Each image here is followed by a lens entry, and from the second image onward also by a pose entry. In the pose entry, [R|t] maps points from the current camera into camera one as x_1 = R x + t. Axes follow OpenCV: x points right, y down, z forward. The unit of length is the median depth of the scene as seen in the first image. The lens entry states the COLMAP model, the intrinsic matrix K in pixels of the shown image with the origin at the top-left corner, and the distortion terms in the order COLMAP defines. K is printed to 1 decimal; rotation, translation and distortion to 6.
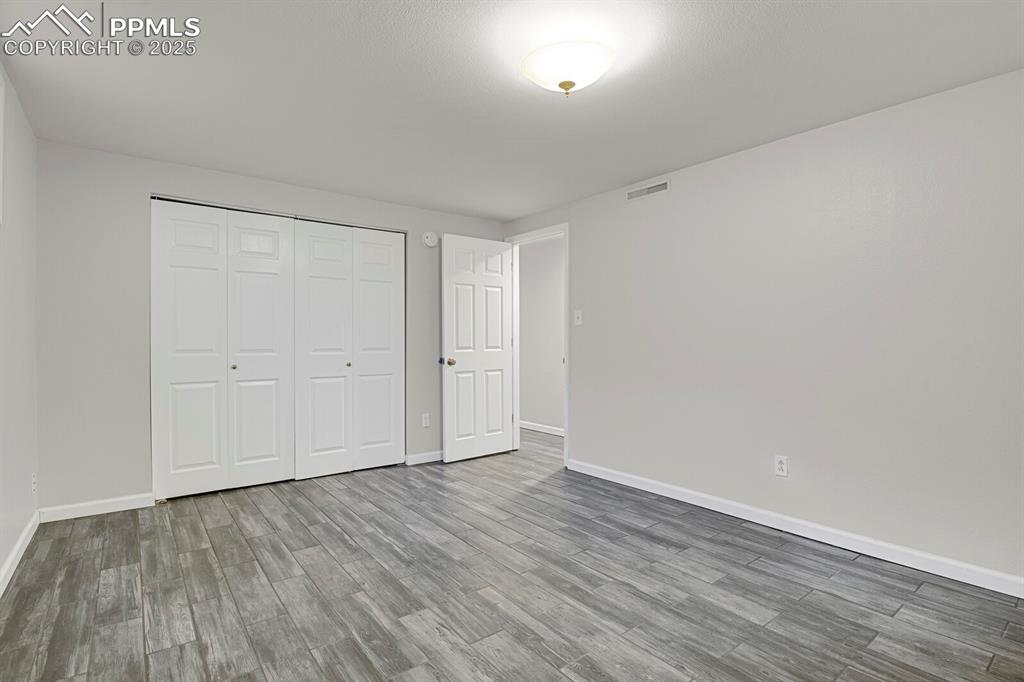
lens RADIAL K [[502.7, 0, 510.2], [0, 502.7, 342.8], [0, 0, 1]] dist [-0.024241, -0.004349]
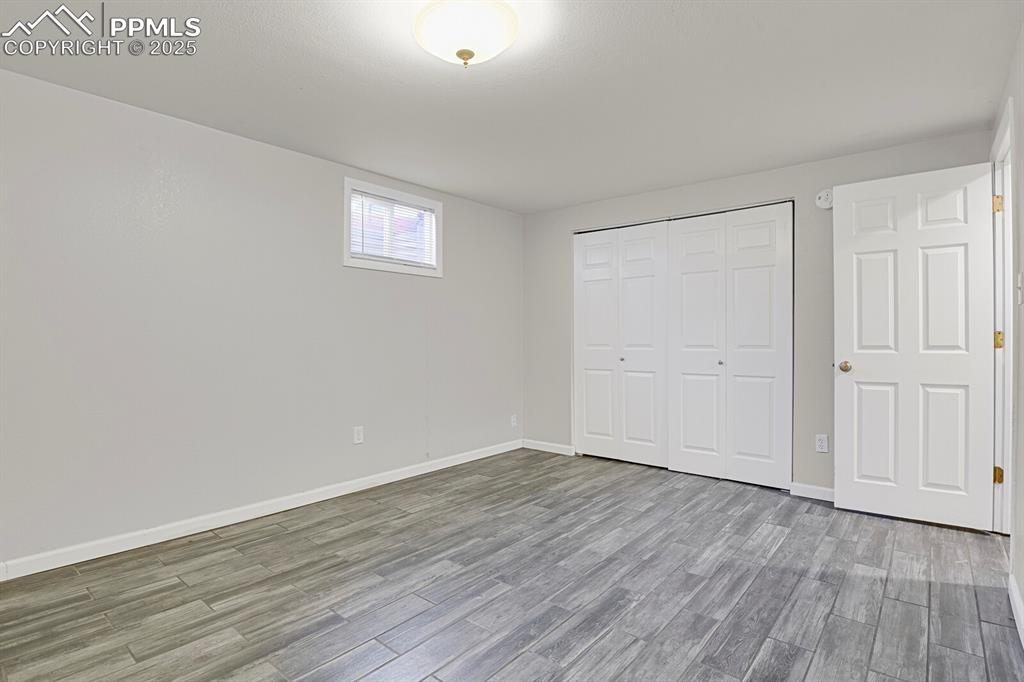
lens RADIAL K [[502.7, 0, 515.2], [0, 502.7, 340.2], [0, 0, 1]] dist [-0.024241, -0.004349]
pose [[0.216000, 0.004356, -0.976384, 0.748574], [-0.003916, 0.999986, 0.003595, 0.000234], [0.976386, 0.003047, 0.216014, 0.651625]]
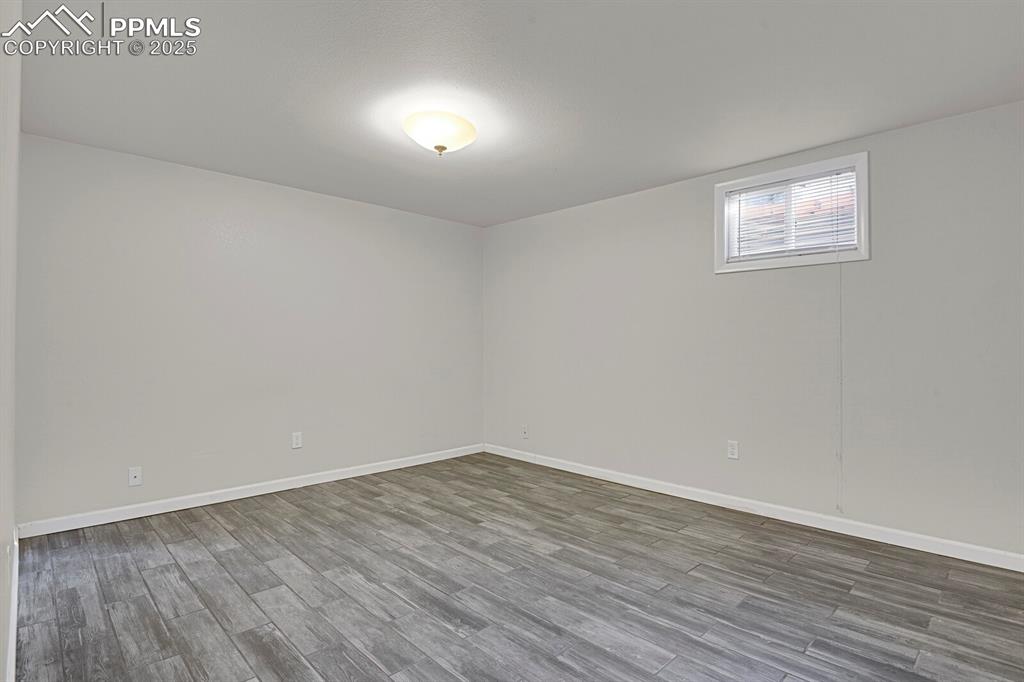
lens RADIAL K [[502.7, 0, 520.7], [0, 502.7, 342.2], [0, 0, 1]] dist [-0.024241, -0.004349]
pose [[-0.991117, -0.006452, -0.132837, 0.056194], [-0.006205, 0.999978, -0.002273, -0.004149], [0.132848, -0.001428, -0.991135, 1.701137]]
